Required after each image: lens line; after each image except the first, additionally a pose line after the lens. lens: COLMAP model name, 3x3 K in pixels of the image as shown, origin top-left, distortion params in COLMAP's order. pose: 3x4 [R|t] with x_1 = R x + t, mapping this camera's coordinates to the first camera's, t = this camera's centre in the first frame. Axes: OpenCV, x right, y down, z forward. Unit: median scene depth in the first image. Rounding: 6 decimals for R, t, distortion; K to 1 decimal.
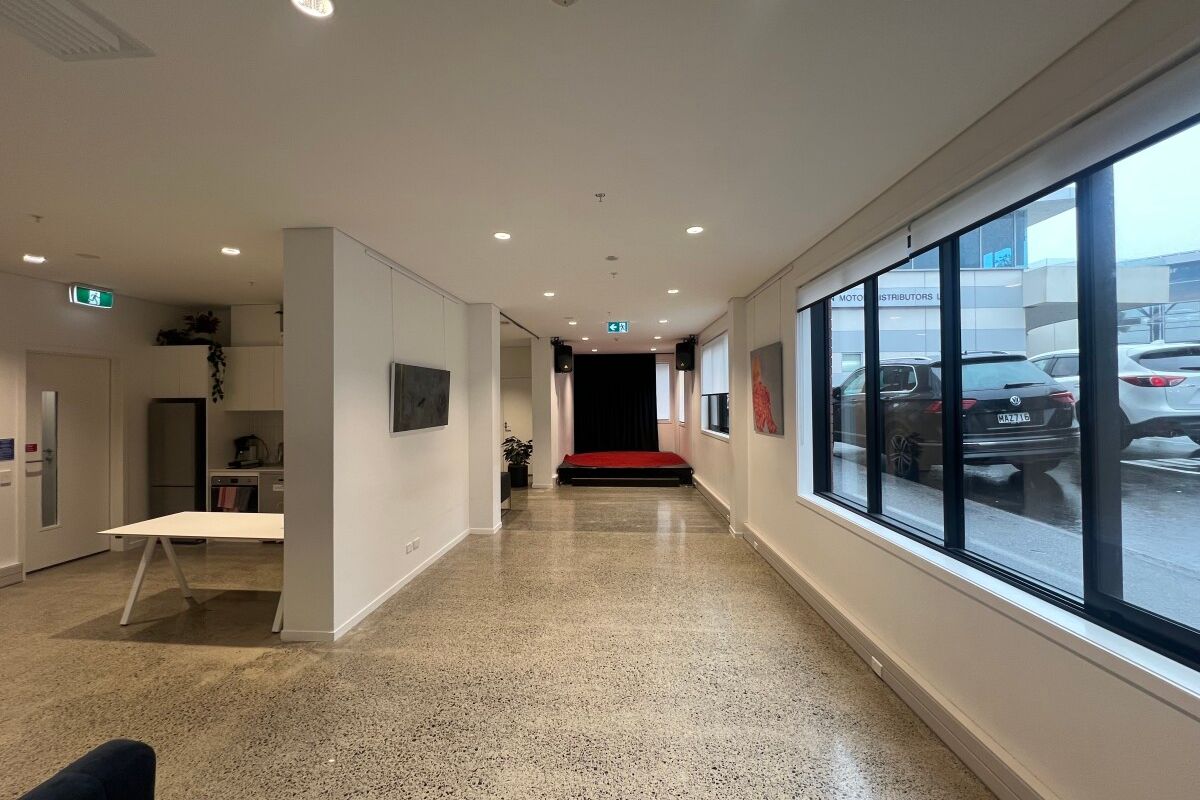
lens RADIAL K [[467.0, 0, 591.9], [0, 467.0, 398.2], [0, 0, 1]] dist [-0.007374, 0.000303]
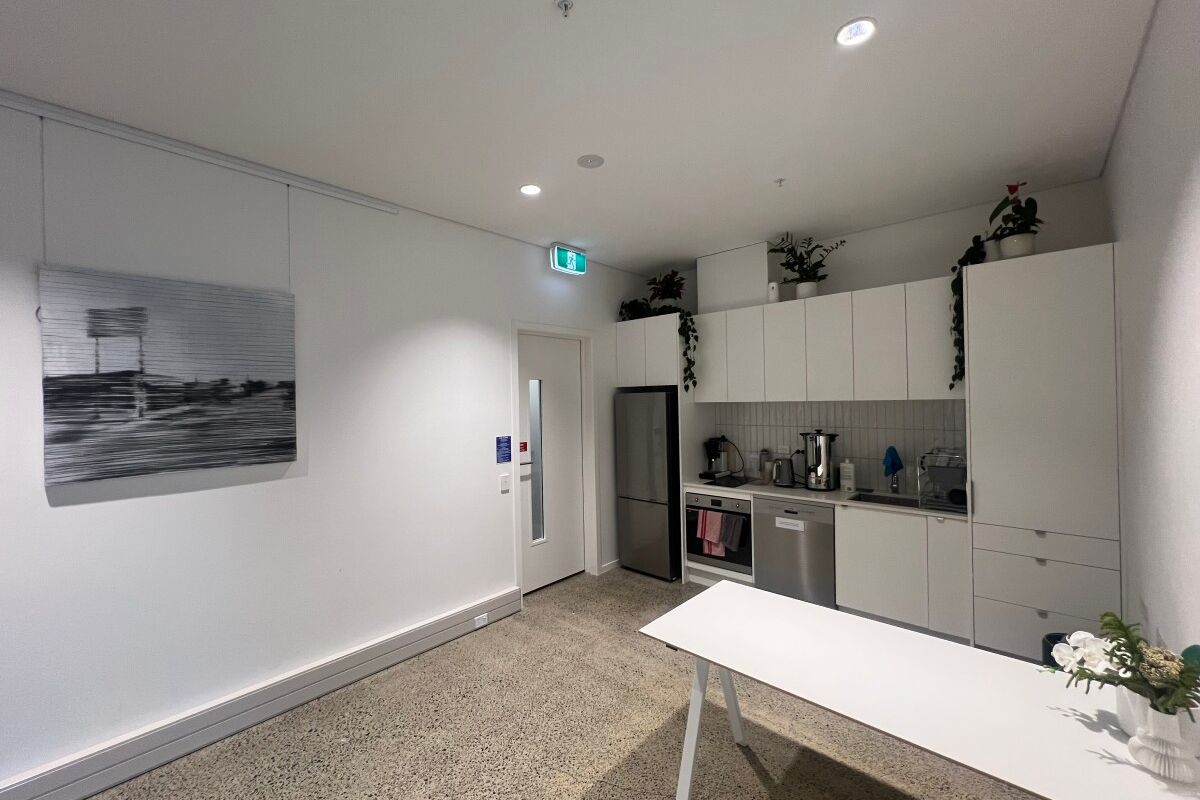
lens RADIAL K [[467.0, 0, 599.5], [0, 467.0, 396.0], [0, 0, 1]] dist [-0.007374, 0.000303]
pose [[0.793664, -0.007737, -0.608307, -0.479403], [0.015762, 0.999845, 0.007847, 0.009175], [0.608152, -0.015816, 0.793663, 0.338320]]
